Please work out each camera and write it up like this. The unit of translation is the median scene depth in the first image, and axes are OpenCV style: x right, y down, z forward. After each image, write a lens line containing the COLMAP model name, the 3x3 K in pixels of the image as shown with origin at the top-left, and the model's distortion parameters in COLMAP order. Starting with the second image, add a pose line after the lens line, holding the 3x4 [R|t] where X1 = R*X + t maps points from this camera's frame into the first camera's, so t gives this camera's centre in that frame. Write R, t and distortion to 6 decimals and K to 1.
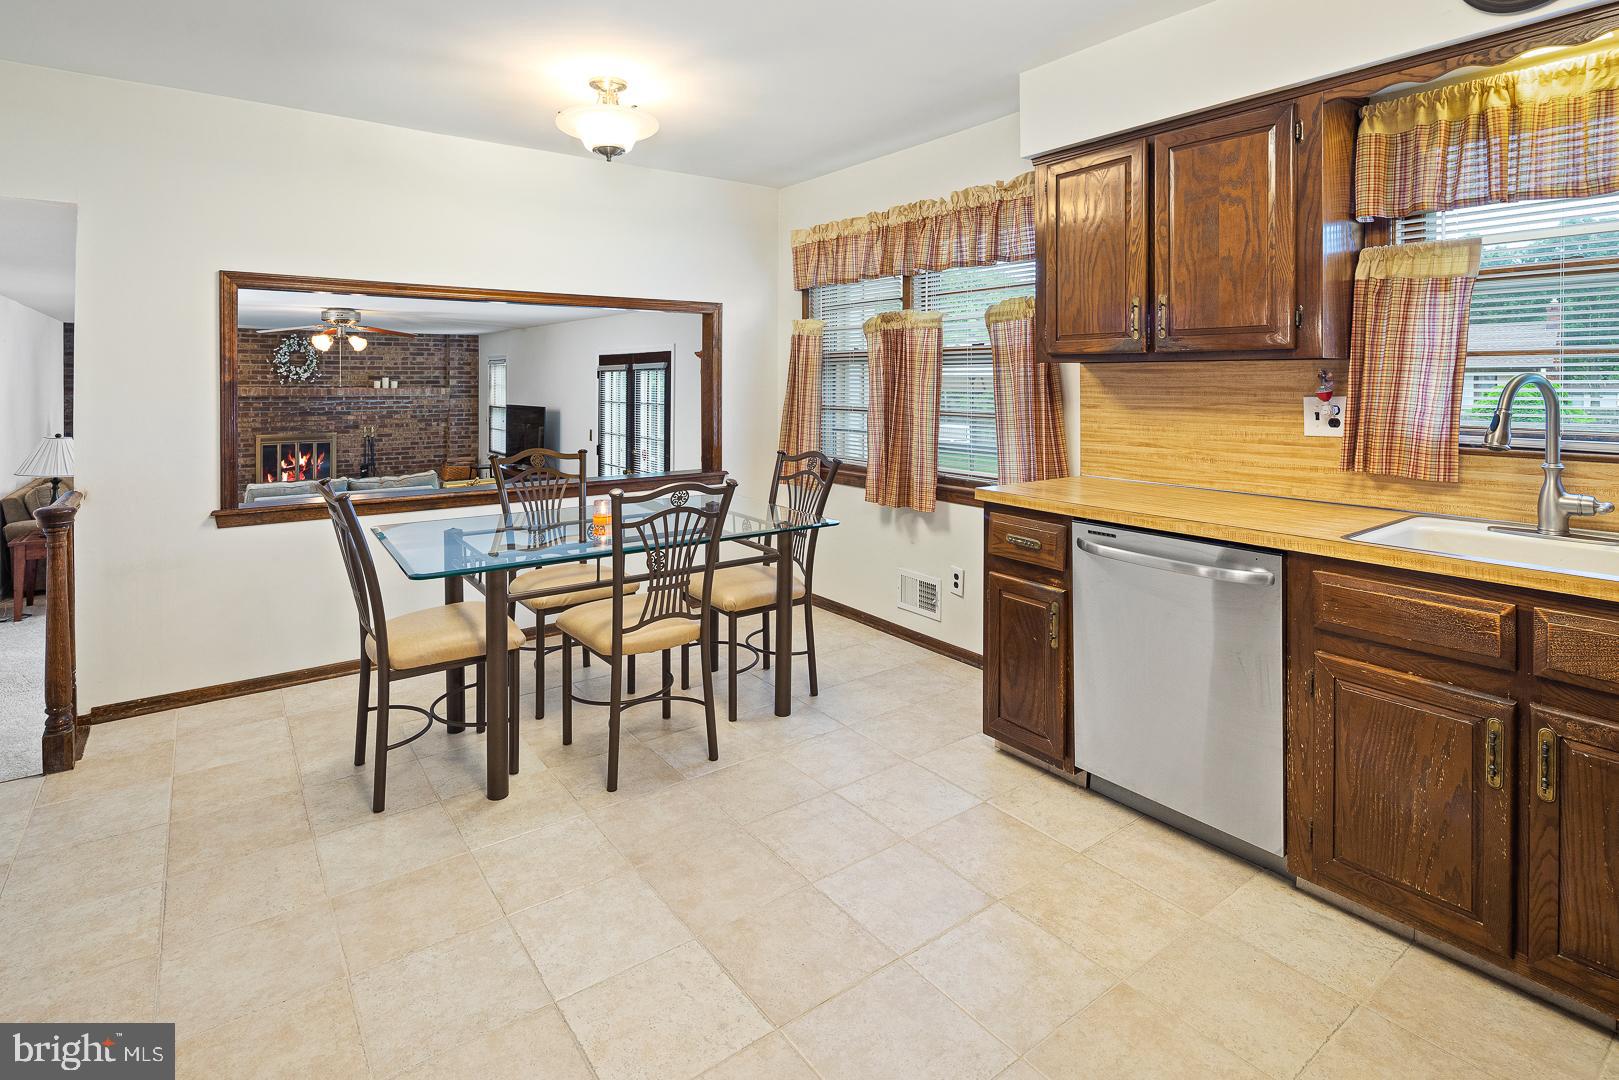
lens RADIAL K [[820.4, 0, 812.9], [0, 820.4, 378.2], [0, 0, 1]] dist [-0.003082, -0.001144]
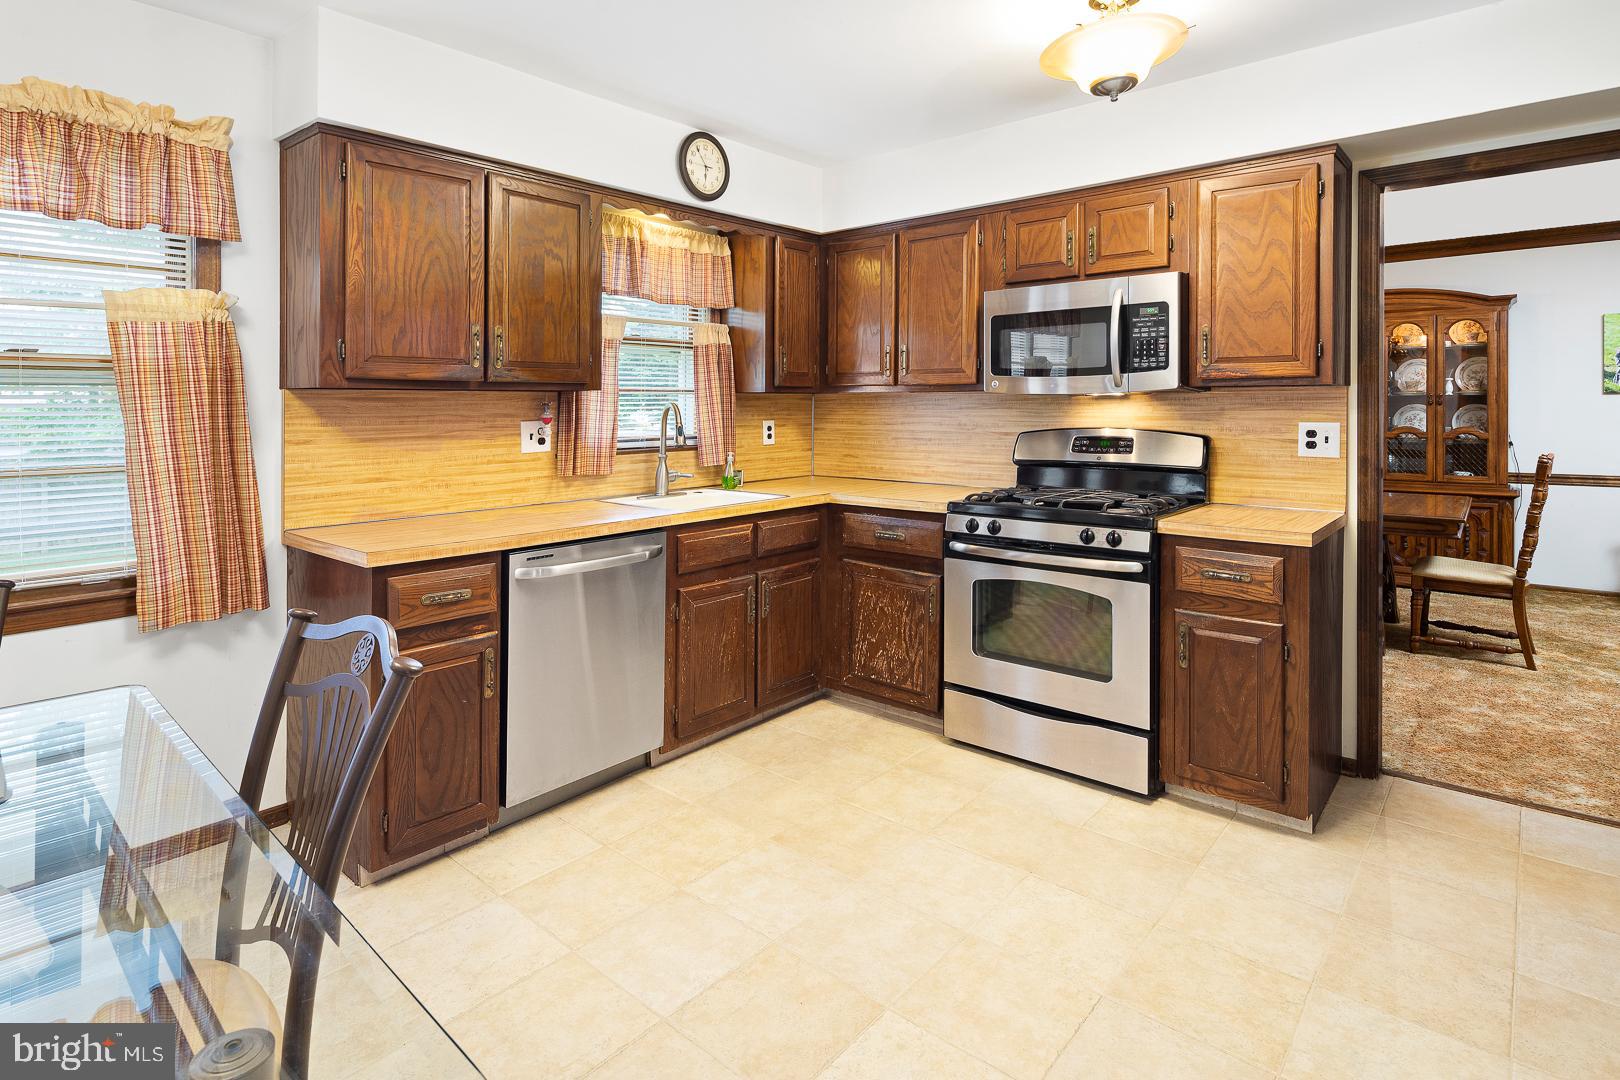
lens RADIAL K [[810.9, 0, 806.5], [0, 810.9, 413.5], [0, 0, 1]] dist [0.002055, 0.000292]
pose [[-0.202037, -0.008061, 0.979345, -0.651423], [0.007159, 0.999927, 0.009707, 0.001953], [-0.979352, 0.008972, -0.201965, 0.805679]]
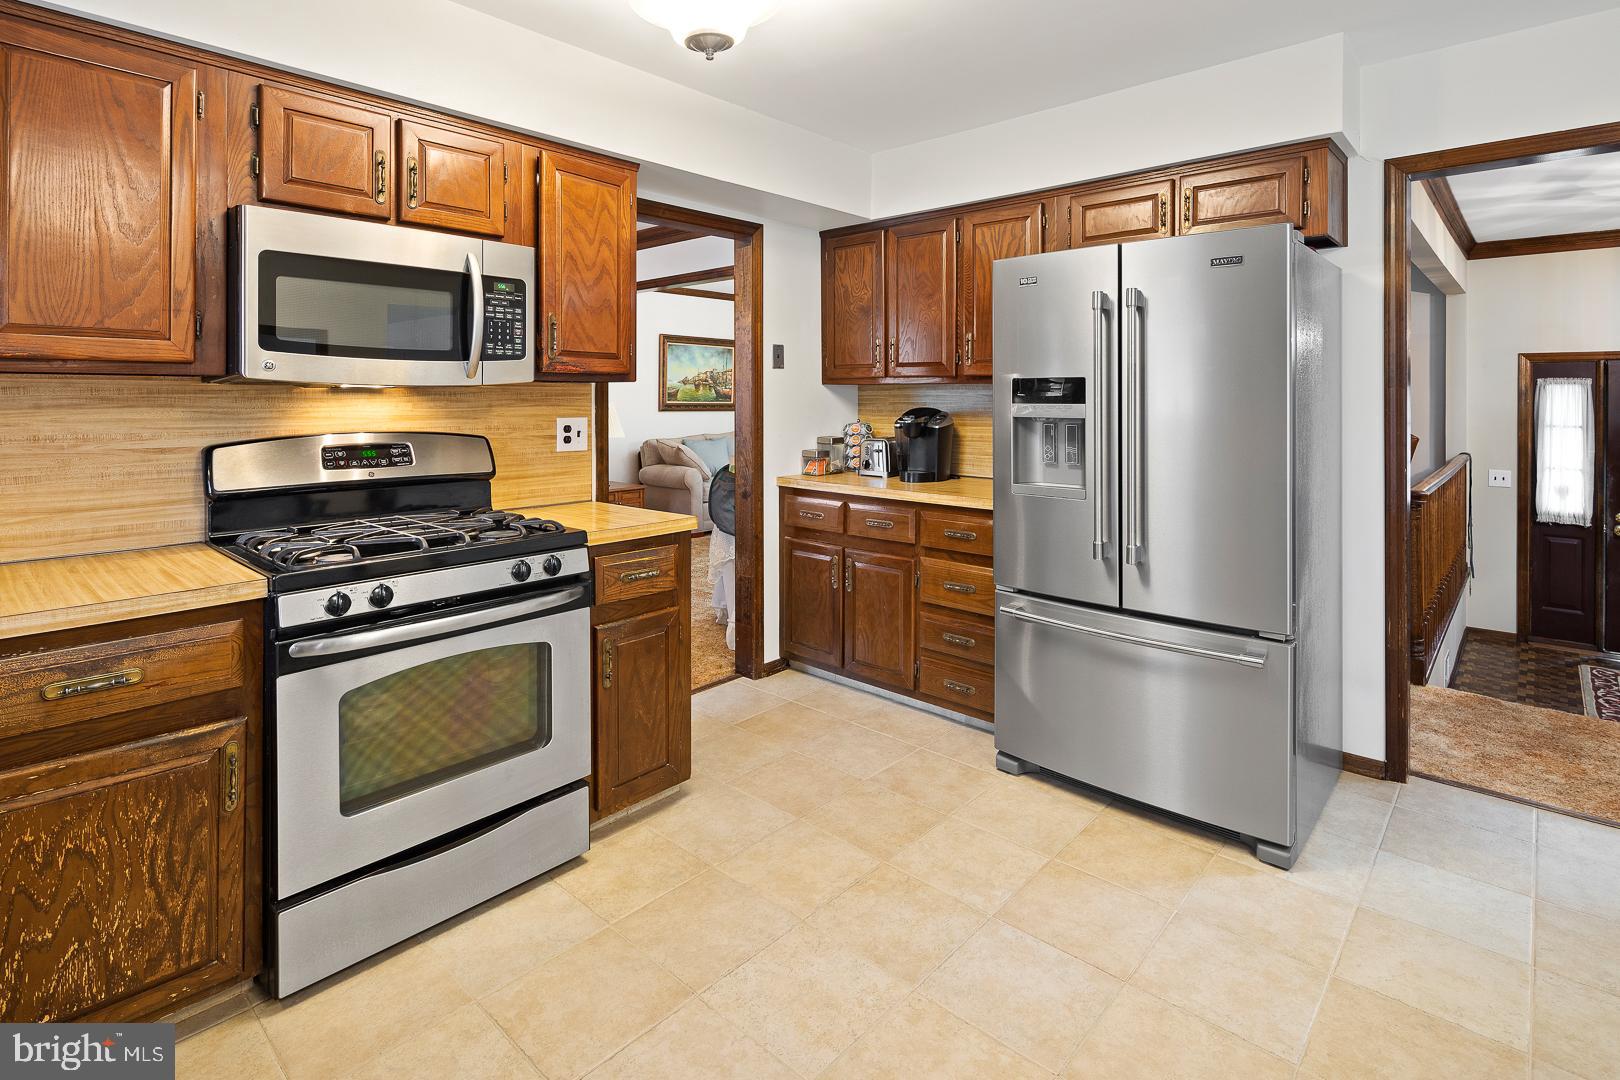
lens RADIAL K [[801.4, 0, 800.0], [0, 801.4, 401.6], [0, 0, 1]] dist [-0.000231, -0.001792]
pose [[-0.987009, -0.001427, -0.160658, 0.147962], [-0.002774, 0.999963, 0.008163, -0.003064], [0.160640, 0.008502, -0.986976, 1.071325]]
